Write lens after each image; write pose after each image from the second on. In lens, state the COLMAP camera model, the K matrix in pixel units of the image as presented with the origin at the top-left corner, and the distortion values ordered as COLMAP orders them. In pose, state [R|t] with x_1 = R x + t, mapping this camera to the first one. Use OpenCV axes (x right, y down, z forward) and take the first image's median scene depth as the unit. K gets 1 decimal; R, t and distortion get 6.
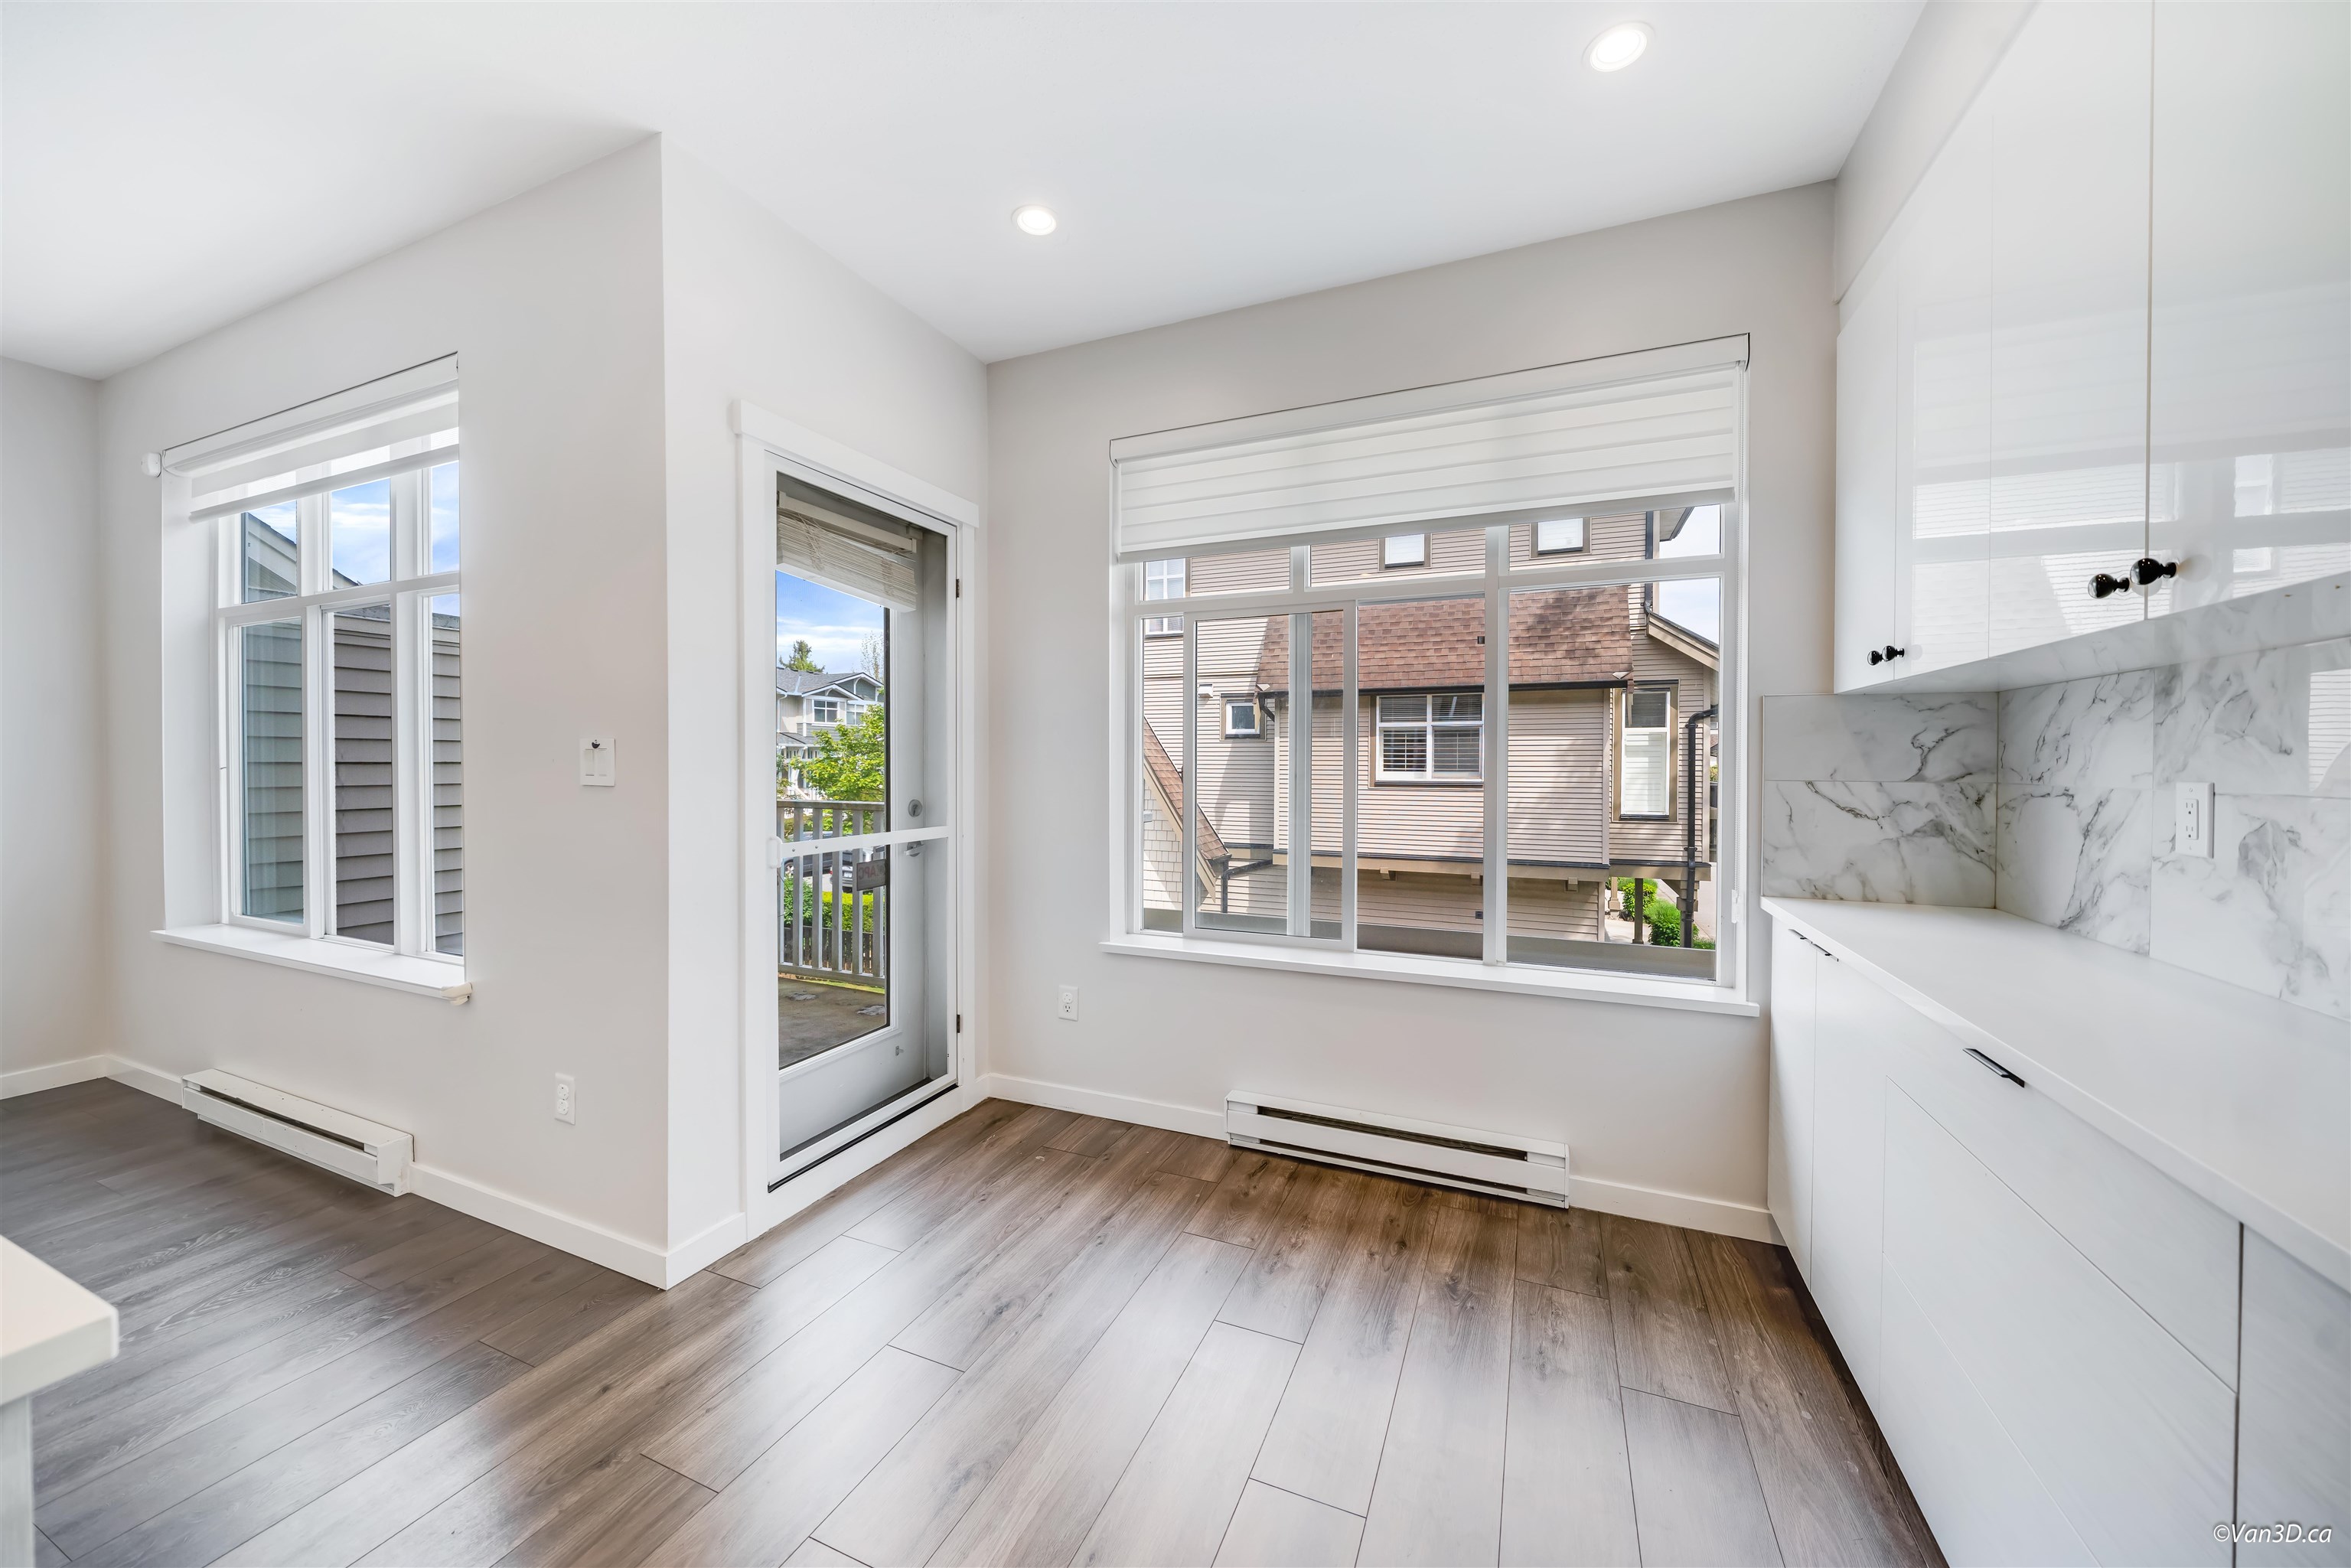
lens RADIAL K [[803.5, 0, 1148.6], [0, 803.5, 773.7], [0, 0, 1]] dist [-0.005067, 0.000088]
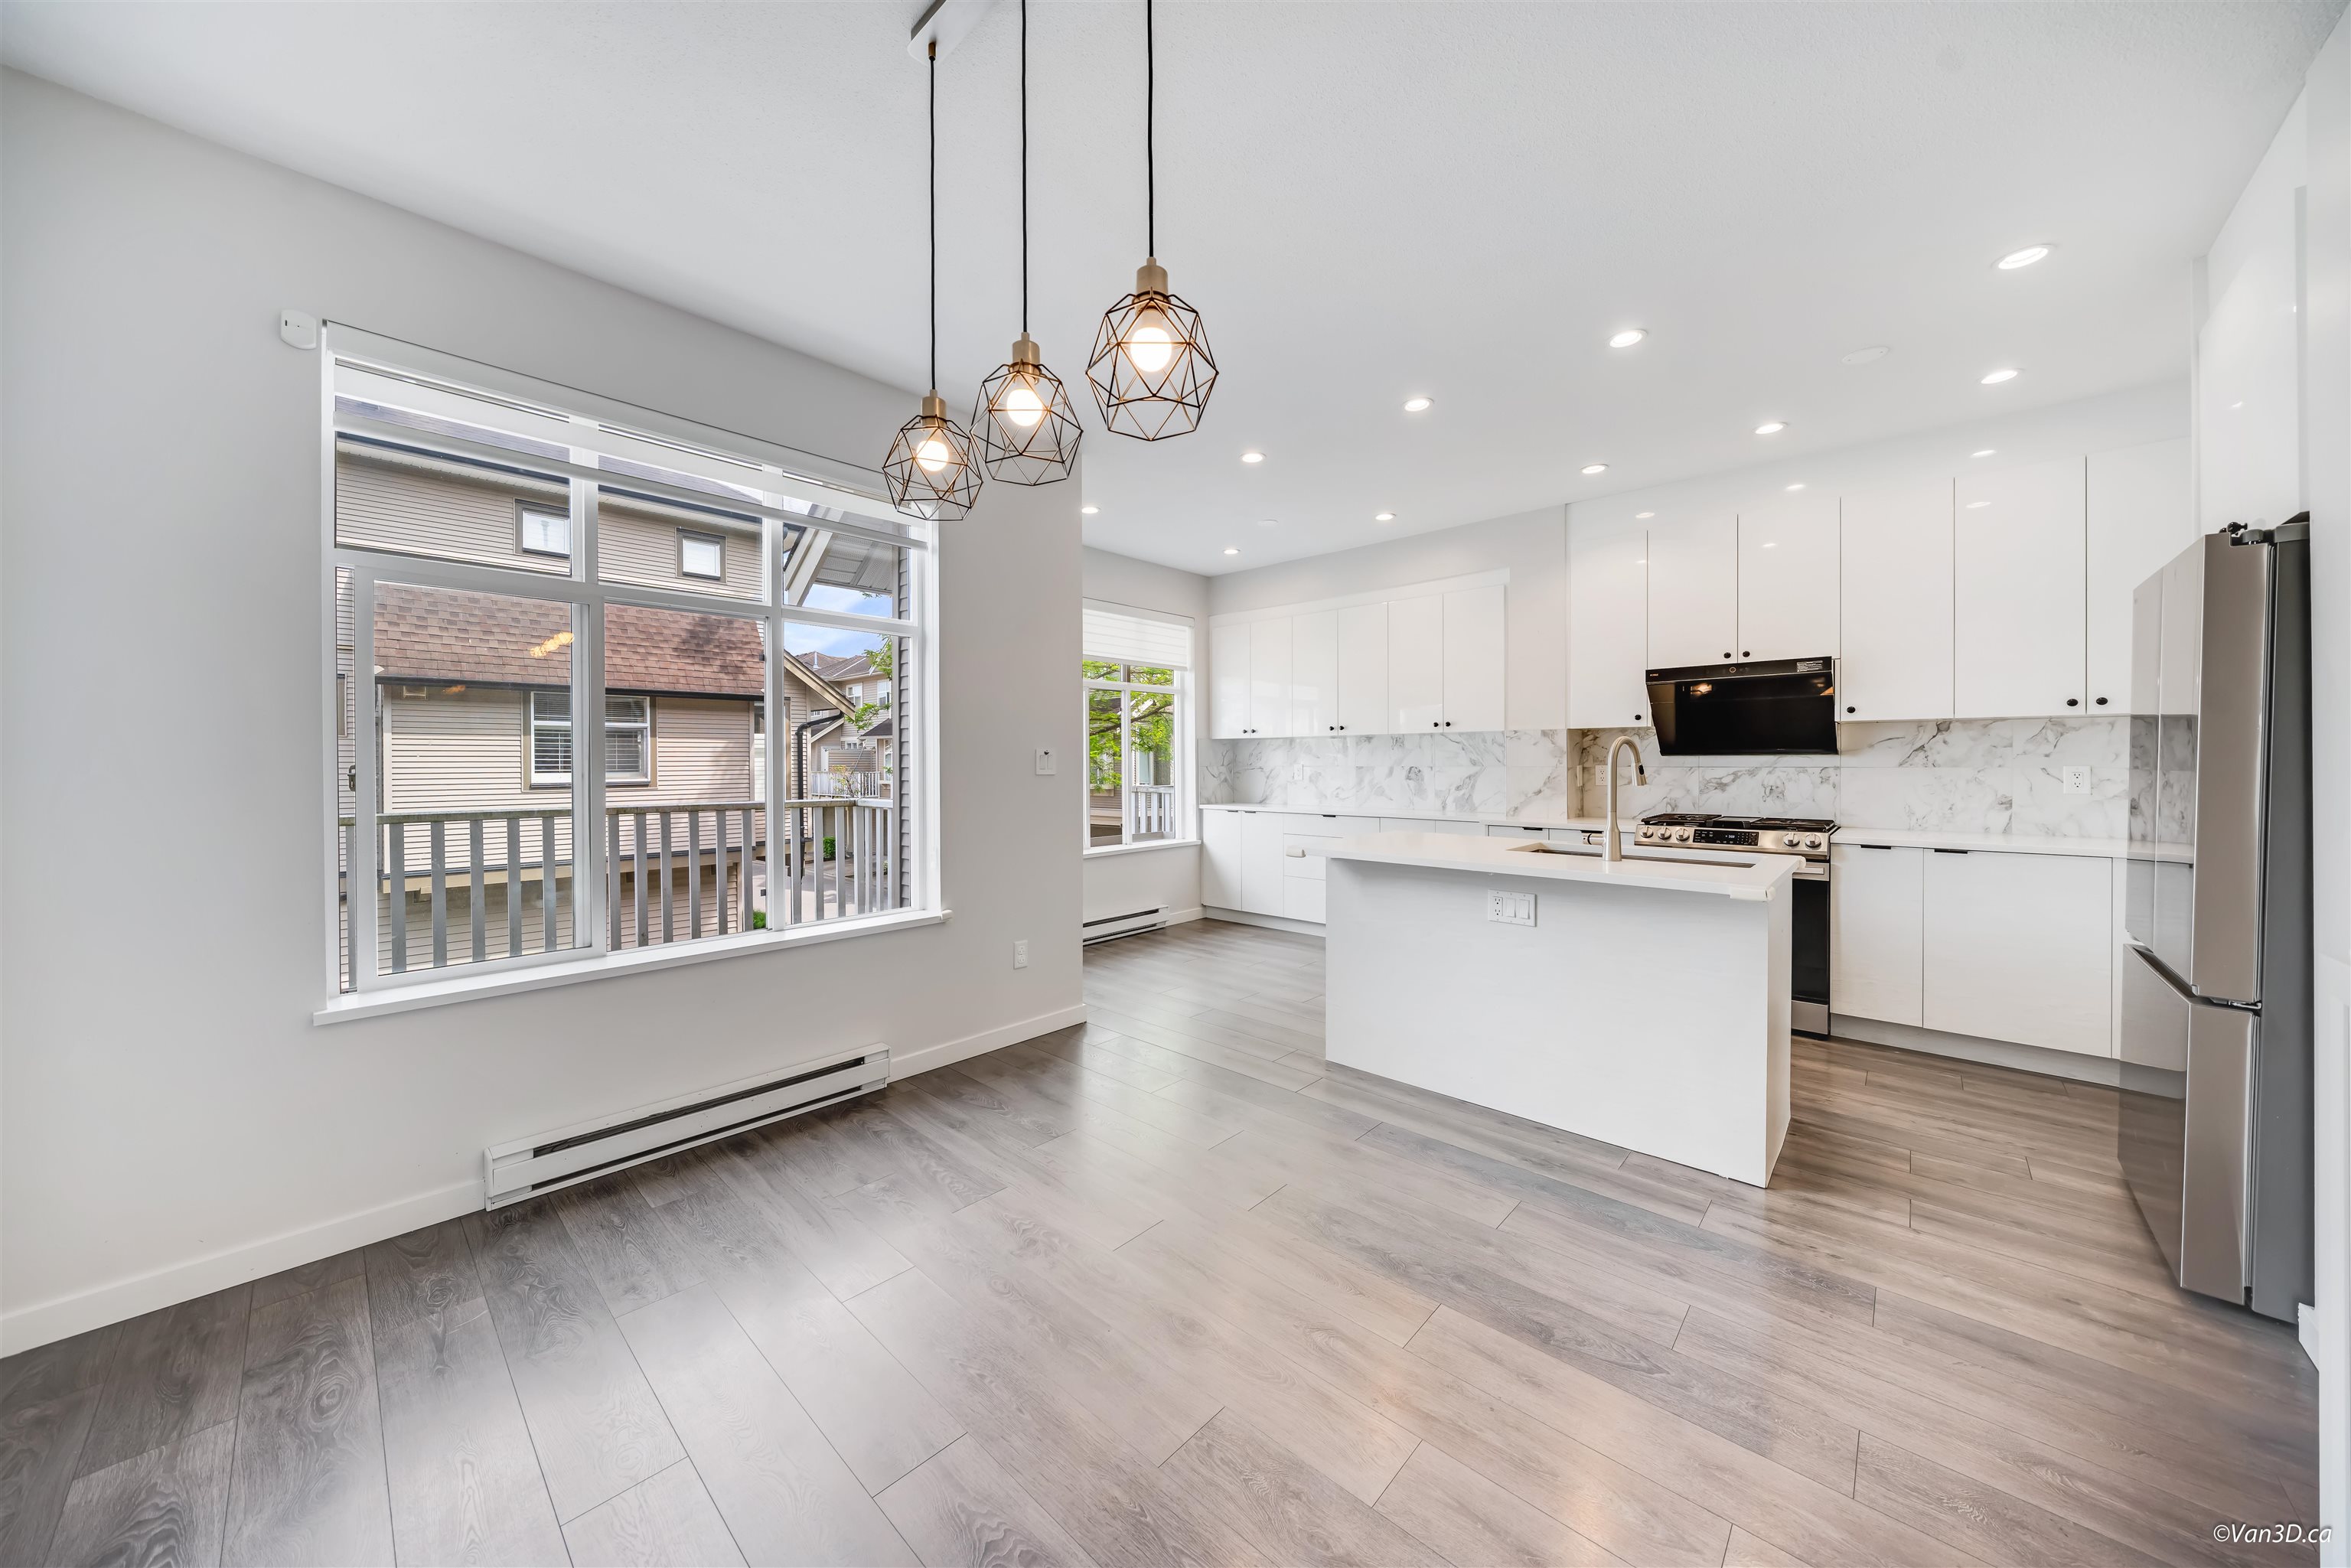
lens RADIAL K [[789.1, 0, 1160.0], [0, 789.1, 783.9], [0, 0, 1]] dist [-0.007771, 0.000187]
pose [[0.334414, -0.031074, 0.941914, -0.347667], [0.018531, 0.999480, 0.026394, -0.001226], [-0.942244, 0.008628, 0.334816, 0.022081]]
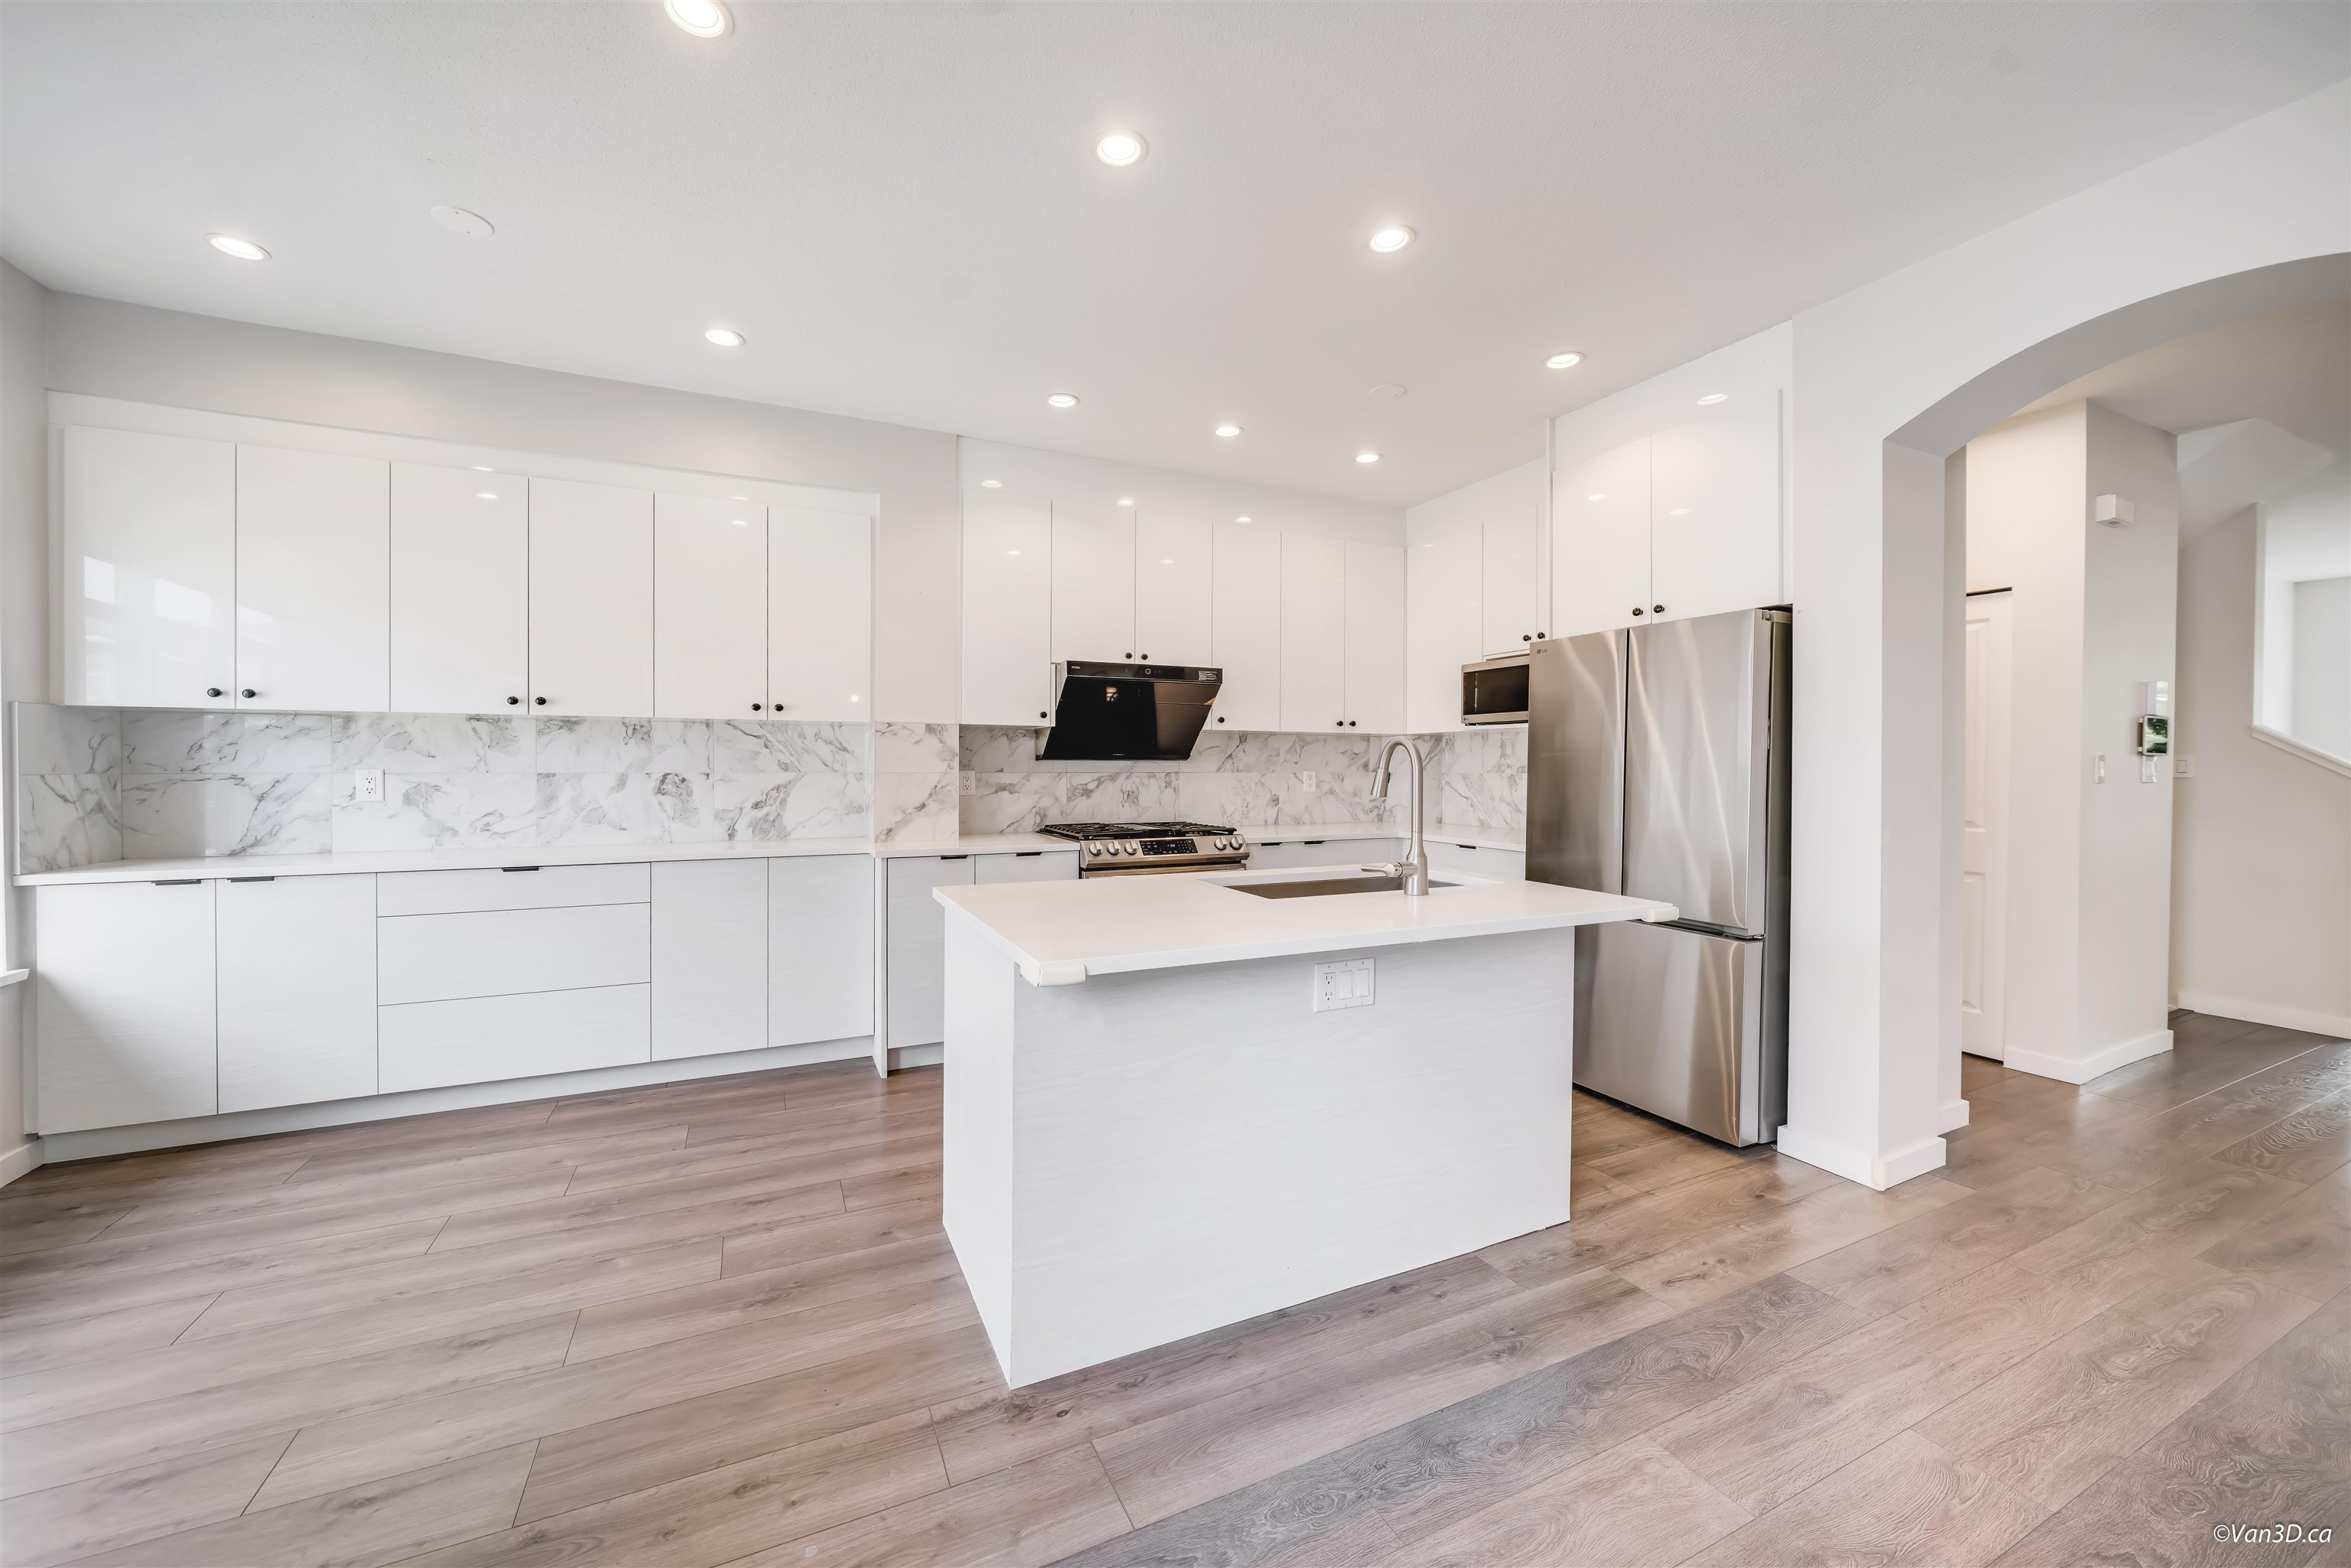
lens RADIAL K [[803.5, 0, 1148.6], [0, 803.5, 773.7], [0, 0, 1]] dist [-0.005067, 0.000088]
pose [[-0.749739, -0.013304, 0.661600, -0.197599], [0.003913, 0.999691, 0.024537, -0.002458], [-0.661722, 0.020986, -0.749456, 0.128190]]
